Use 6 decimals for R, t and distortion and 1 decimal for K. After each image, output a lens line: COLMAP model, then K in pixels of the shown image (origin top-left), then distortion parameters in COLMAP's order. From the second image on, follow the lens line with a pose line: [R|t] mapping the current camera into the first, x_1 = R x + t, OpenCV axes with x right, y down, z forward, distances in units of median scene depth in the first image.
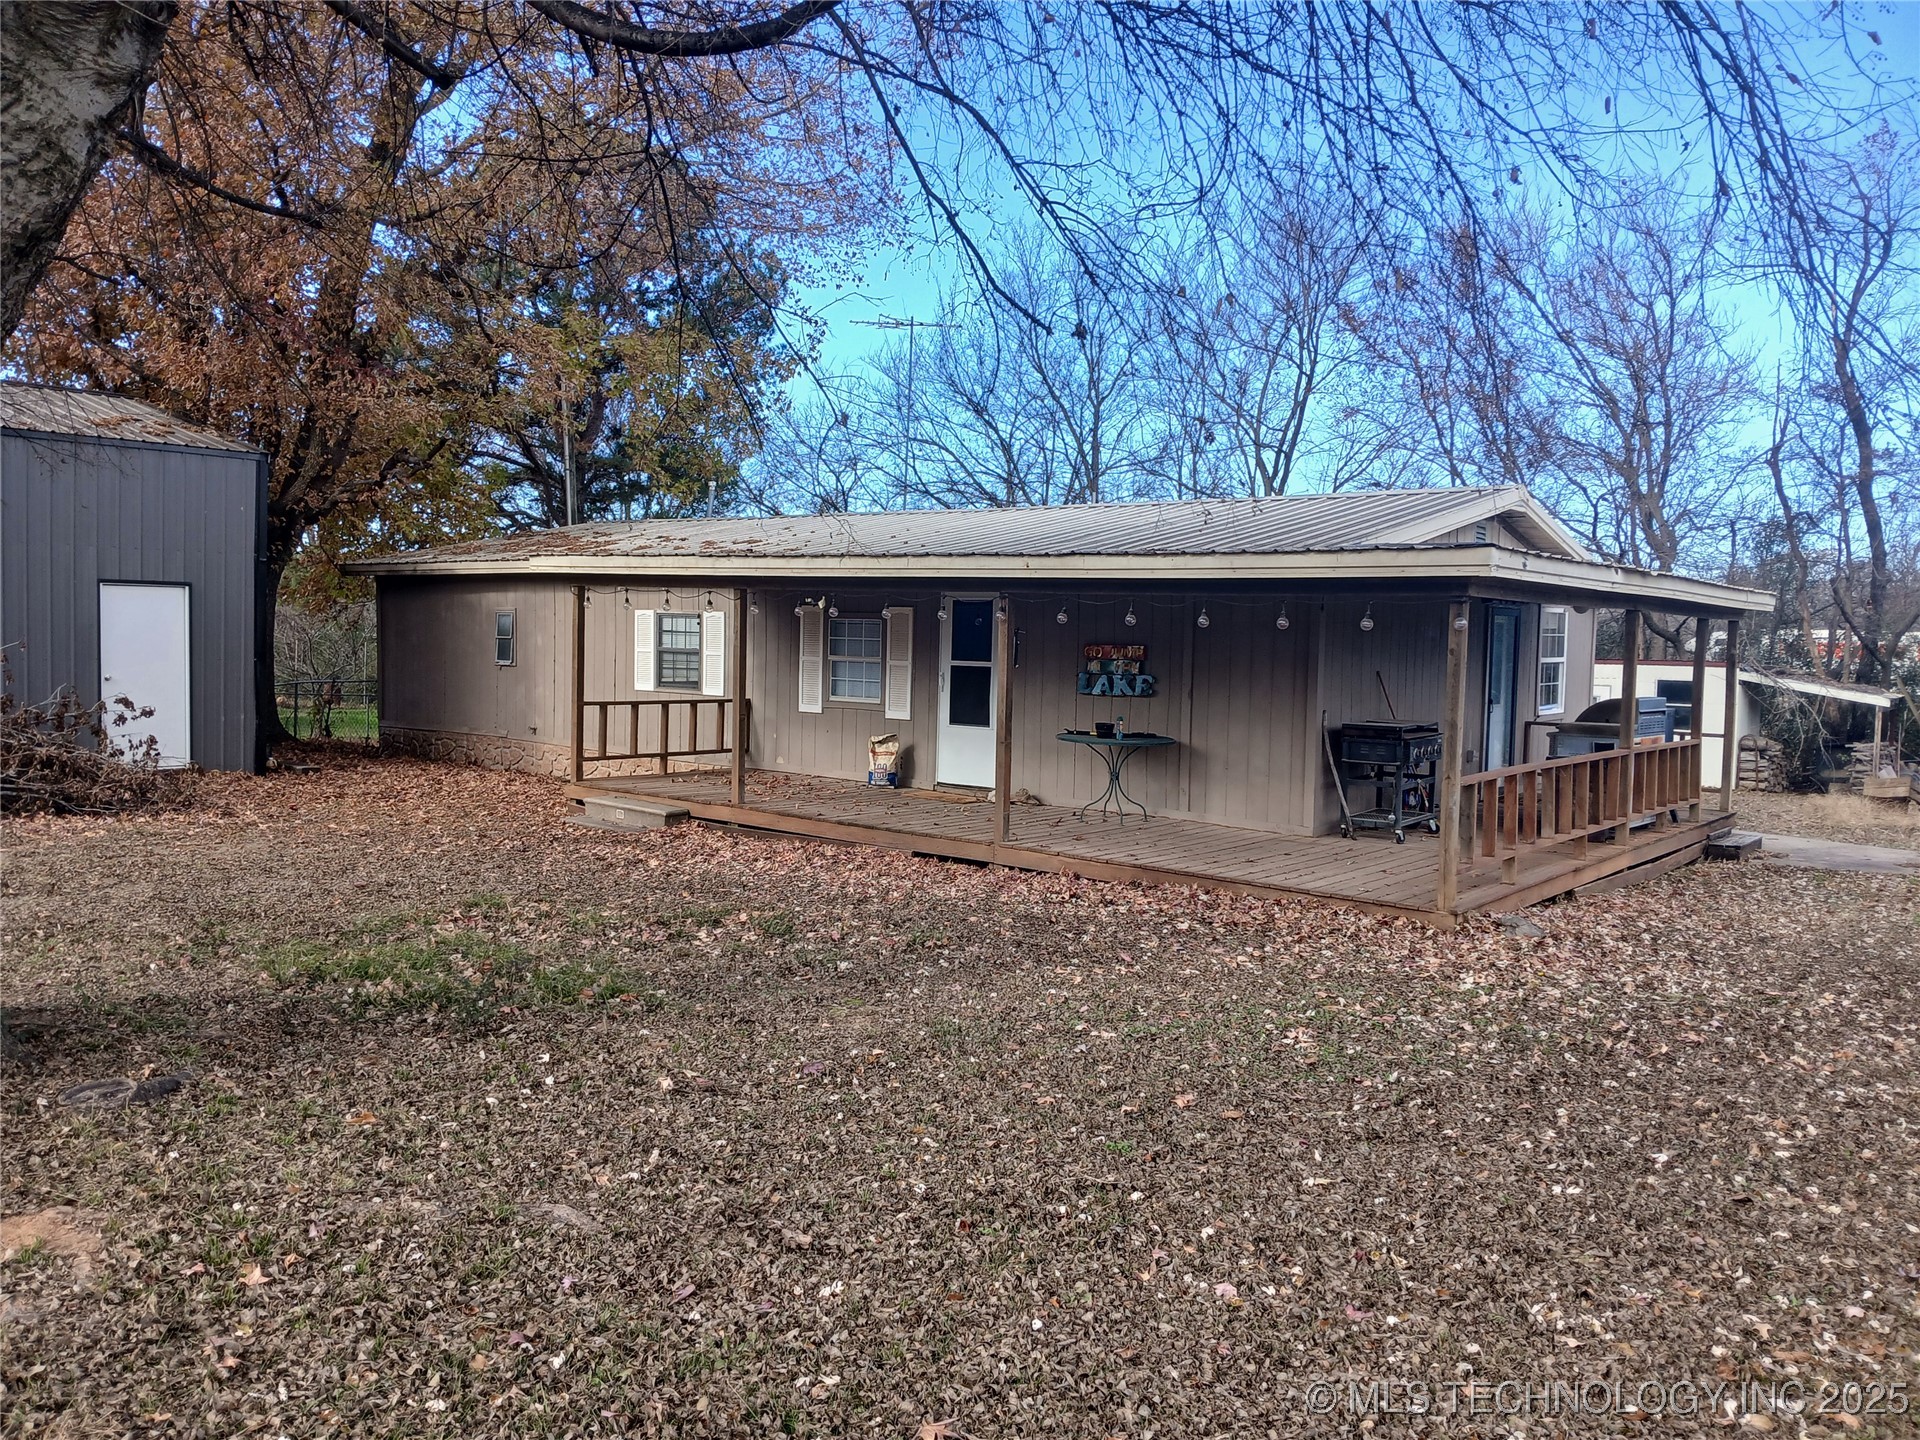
lens RADIAL K [[1512.9, 0, 954.5], [0, 1512.9, 709.6], [0, 0, 1]] dist [0.066401, -0.113362]
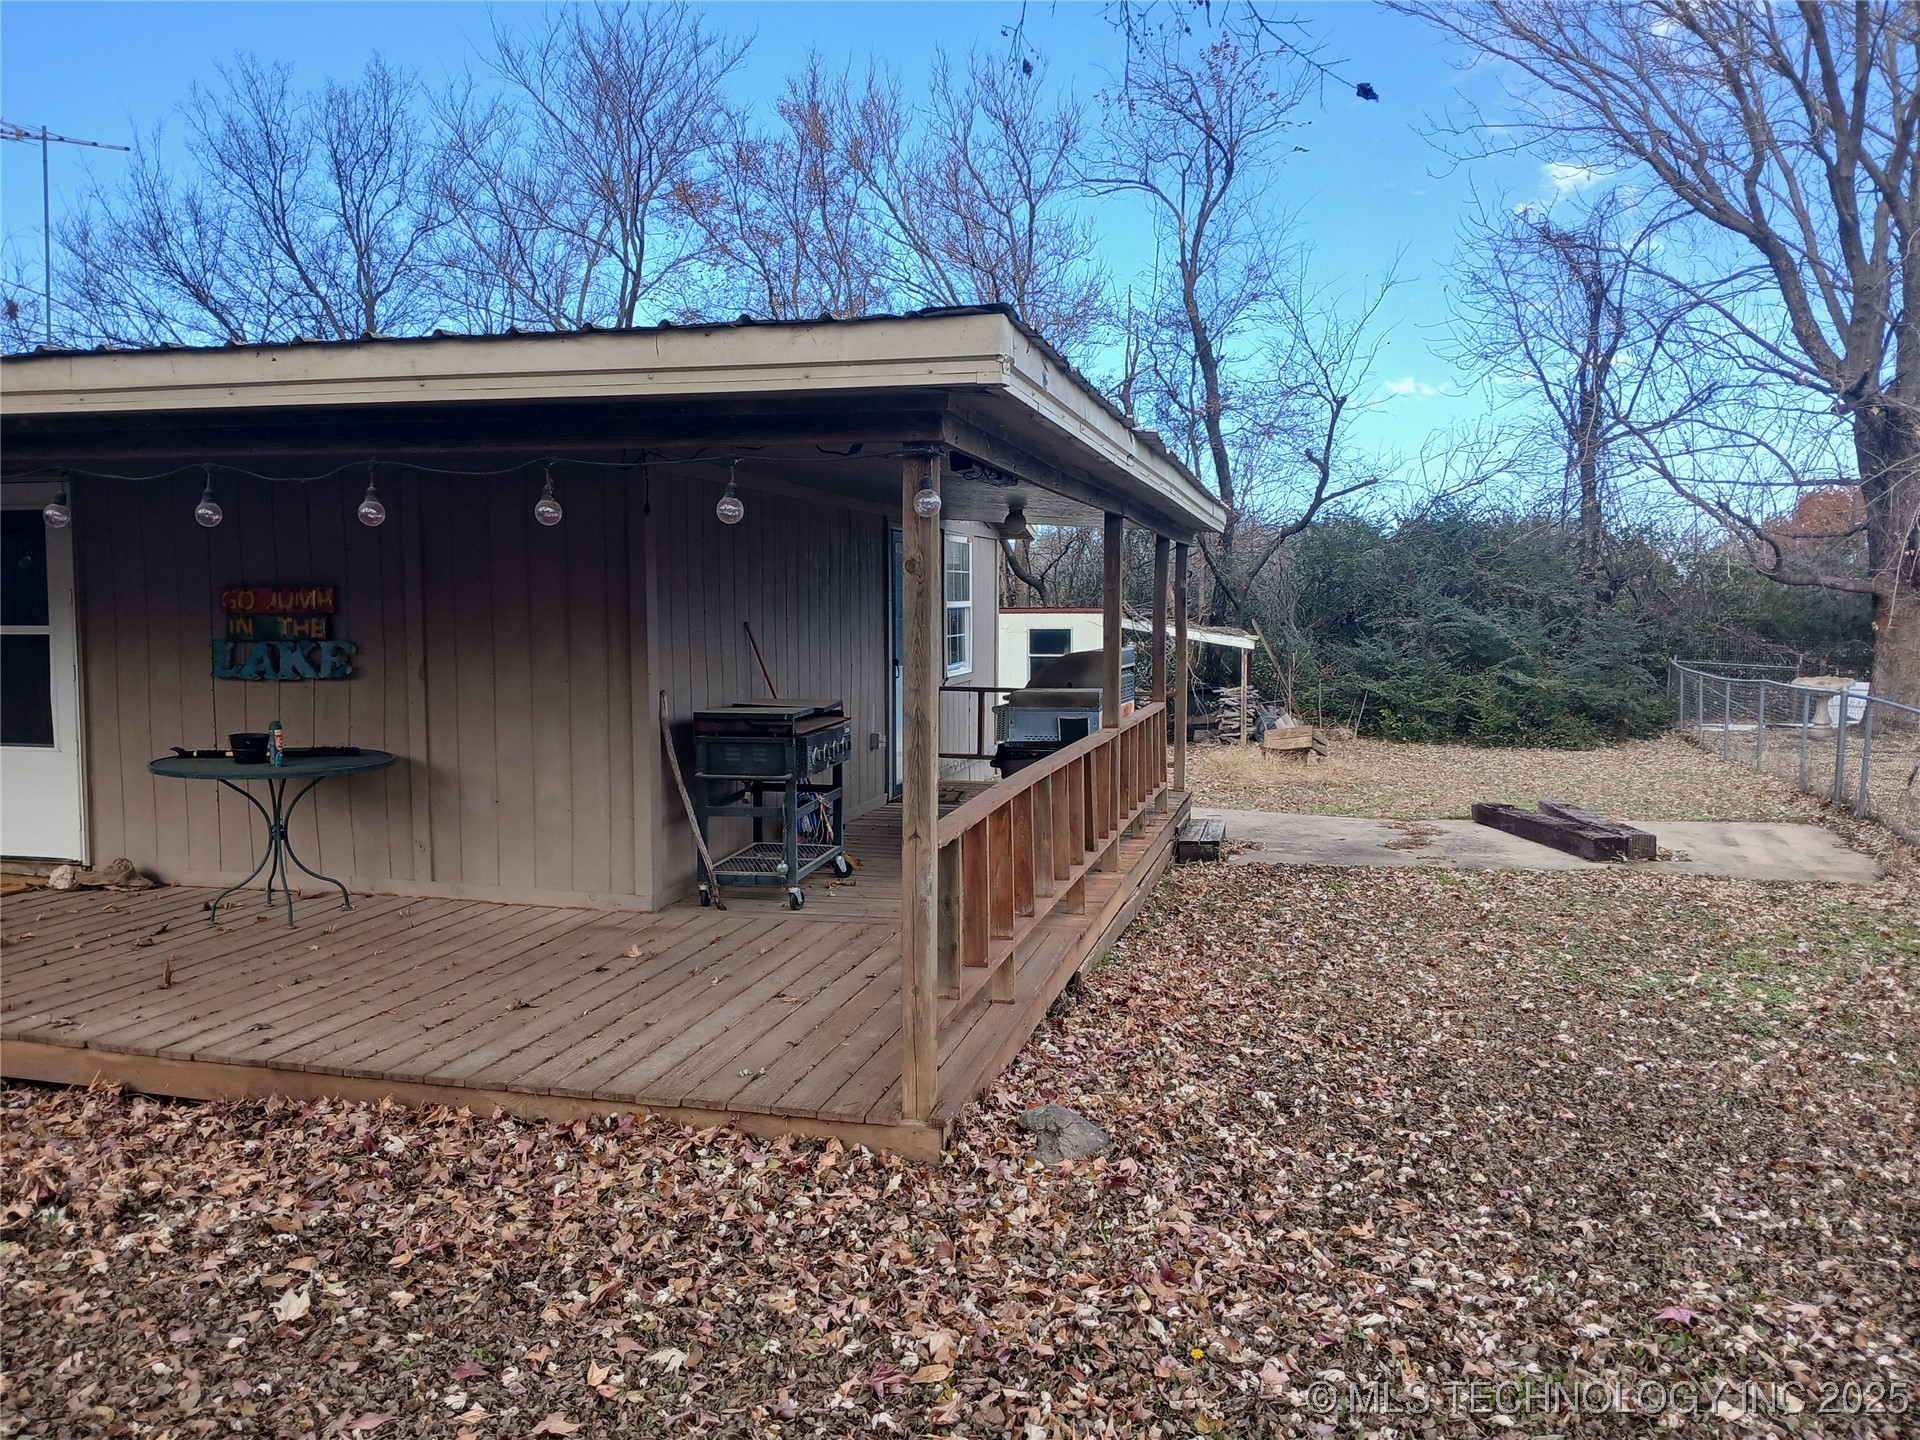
lens RADIAL K [[1512.9, 0, 954.5], [0, 1512.9, 709.6], [0, 0, 1]] dist [0.066401, -0.113362]
pose [[0.913456, -0.052976, 0.403474, 0.101998], [0.043363, 0.998517, 0.032930, -0.006164], [-0.404620, -0.012584, 0.914398, 0.388056]]
